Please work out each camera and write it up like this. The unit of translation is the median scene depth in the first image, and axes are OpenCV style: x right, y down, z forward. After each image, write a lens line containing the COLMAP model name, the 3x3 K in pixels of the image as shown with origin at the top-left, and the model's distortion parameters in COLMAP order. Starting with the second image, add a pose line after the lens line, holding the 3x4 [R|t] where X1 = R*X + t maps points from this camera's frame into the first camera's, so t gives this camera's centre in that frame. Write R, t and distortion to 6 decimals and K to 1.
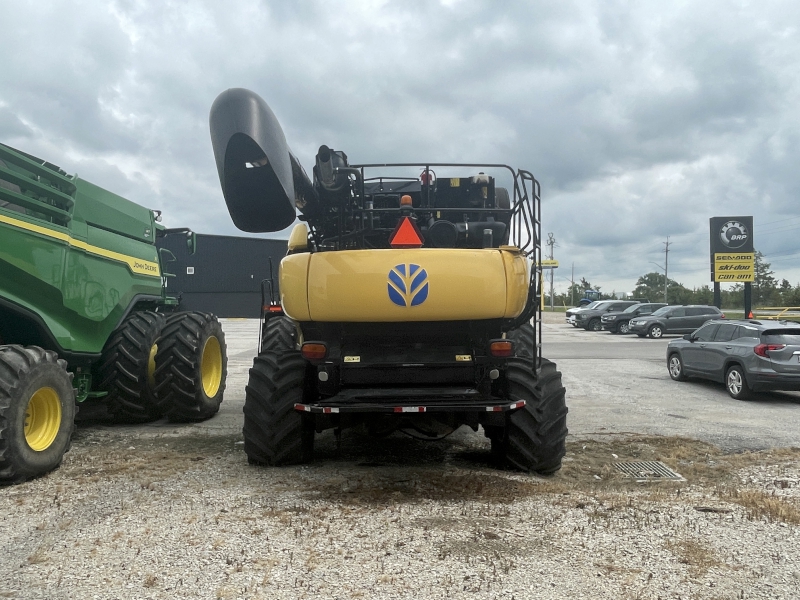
lens RADIAL K [[584.6, 0, 400.0], [0, 584.6, 300.0], [0, 0, 1]] dist [-0.001744, 0.000669]
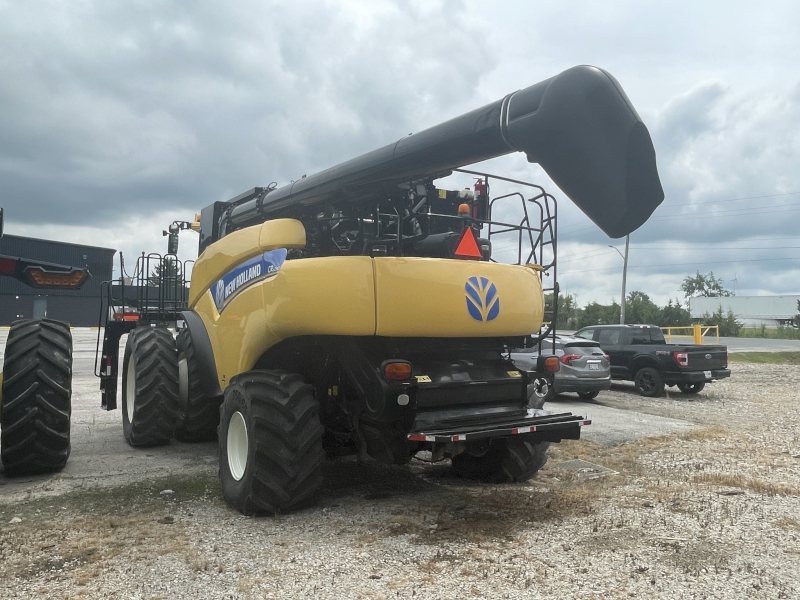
lens RADIAL K [[579.0, 0, 400.0], [0, 579.0, 300.0], [0, 0, 1]] dist [-0.000925, 0.000691]
pose [[0.856152, 0.037303, 0.515376, -0.565653], [-0.027248, 0.999262, -0.027062, 0.005247], [-0.516005, 0.009126, 0.856537, 0.253171]]
